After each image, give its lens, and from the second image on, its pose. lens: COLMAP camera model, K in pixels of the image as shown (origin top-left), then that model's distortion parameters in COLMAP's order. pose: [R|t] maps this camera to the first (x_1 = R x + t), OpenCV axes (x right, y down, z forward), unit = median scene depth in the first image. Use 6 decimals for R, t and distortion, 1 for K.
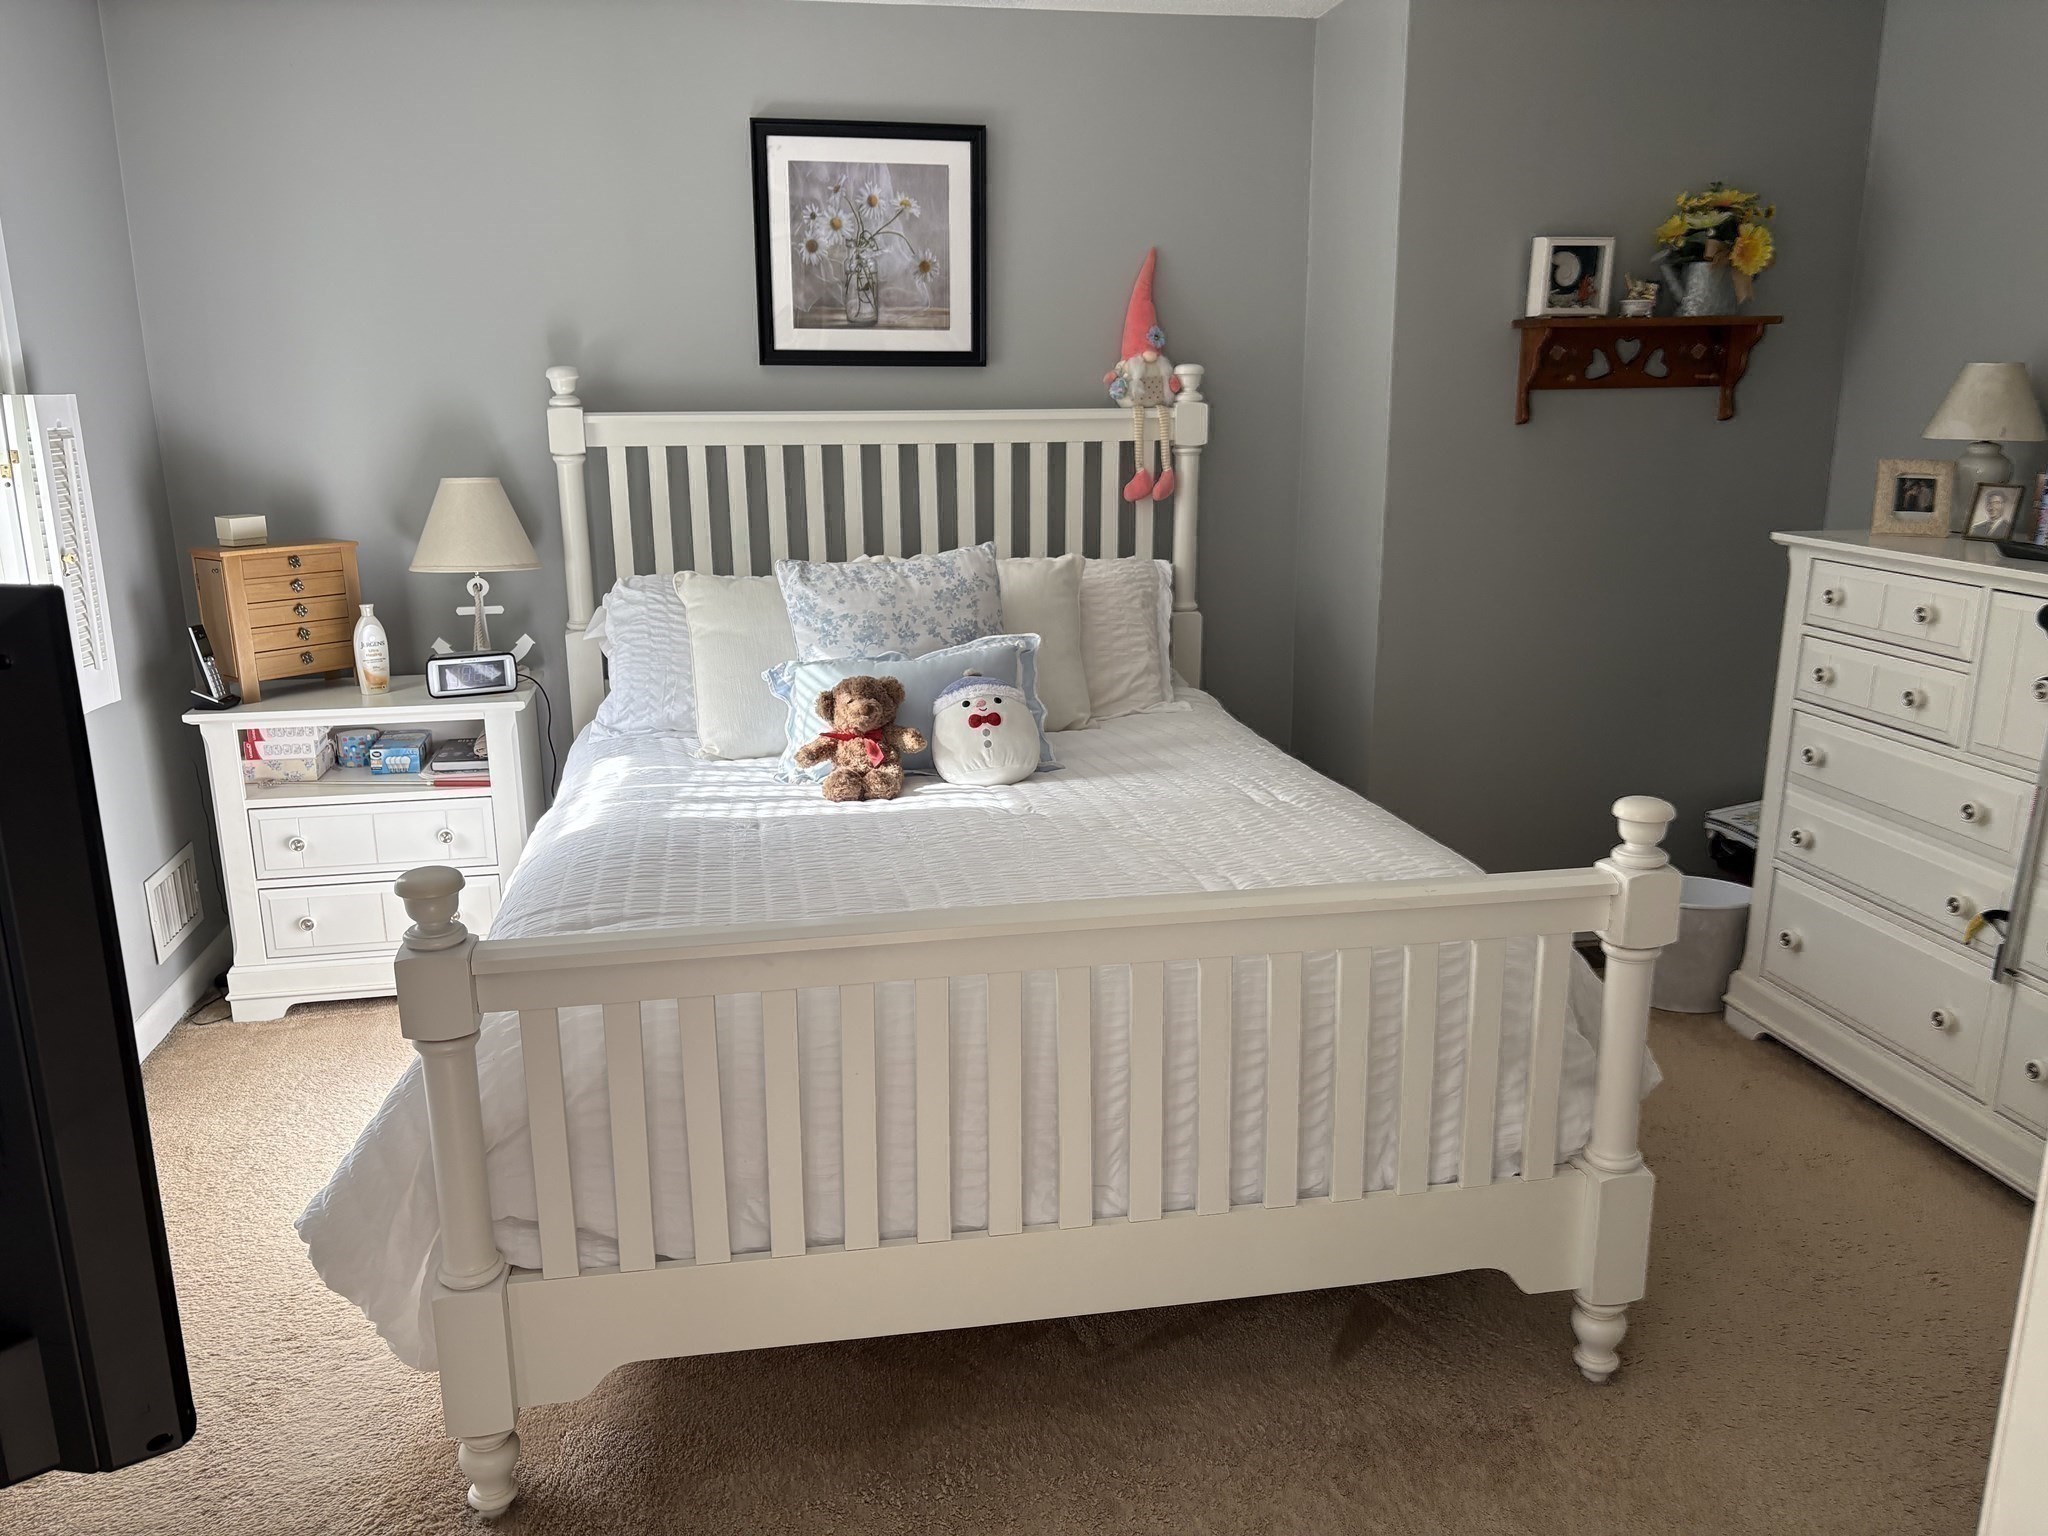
lens RADIAL K [[1568.8, 0, 1032.2], [0, 1568.8, 784.4], [0, 0, 1]] dist [0.036604, -0.026874]
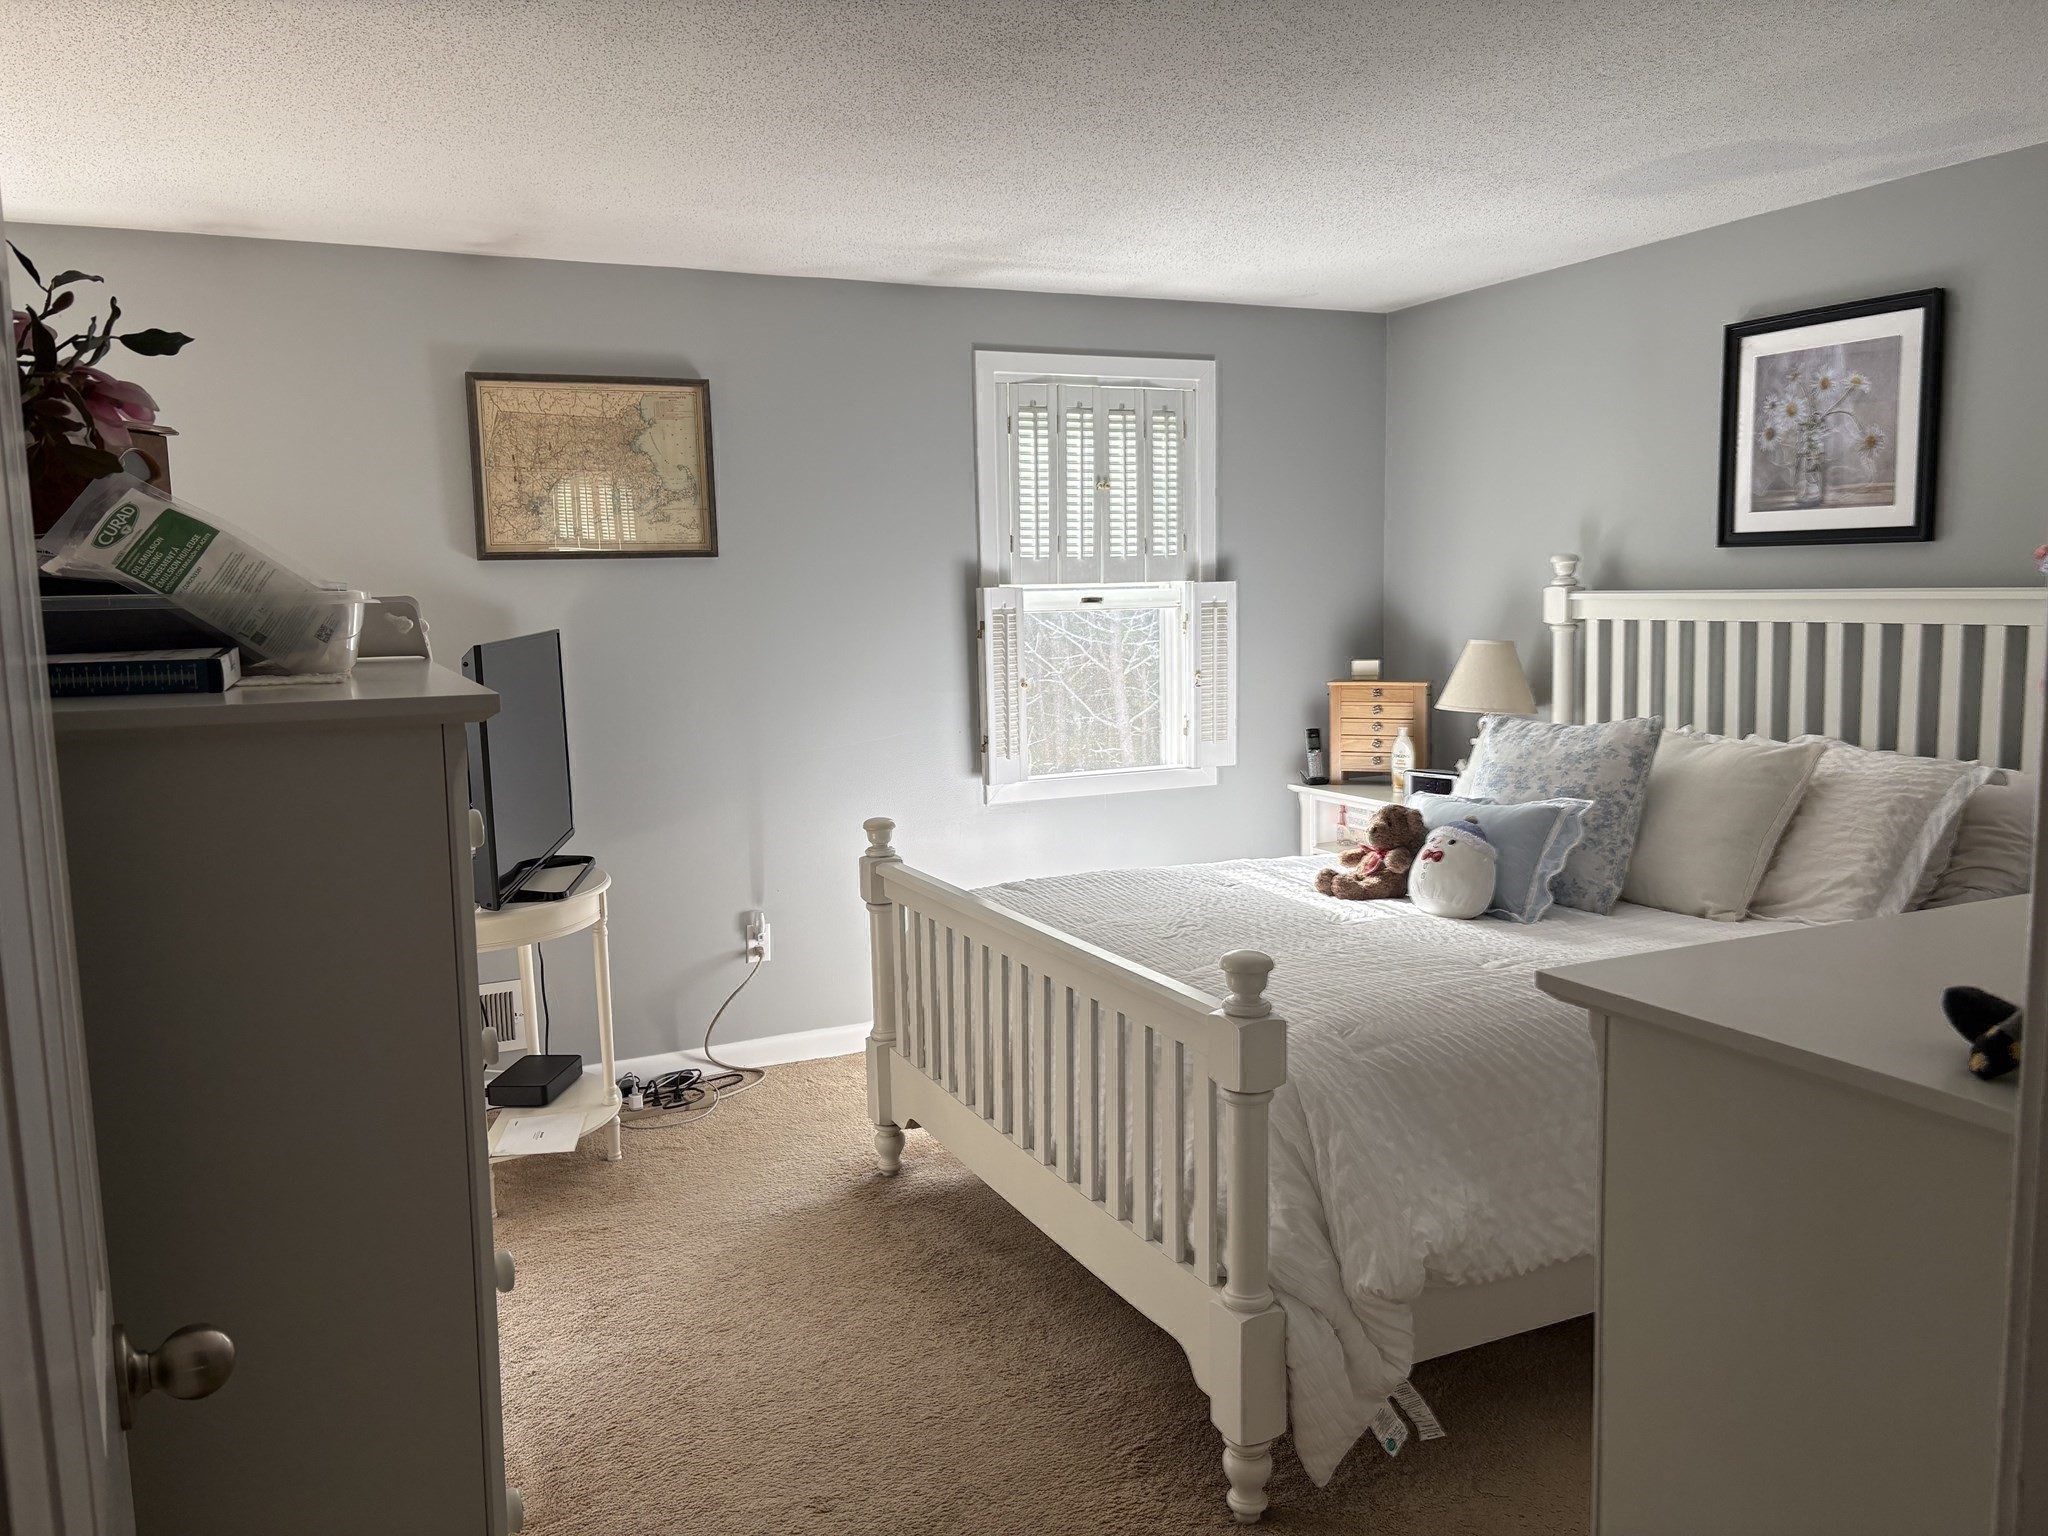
lens RADIAL K [[1568.8, 0, 1036.7], [0, 1568.8, 772.6], [0, 0, 1]] dist [0.036604, -0.026874]
pose [[0.266226, 0.117267, -0.956751, 0.746965], [-0.222285, 0.973288, 0.057440, -0.077185], [0.937930, 0.197379, 0.285181, 0.294476]]
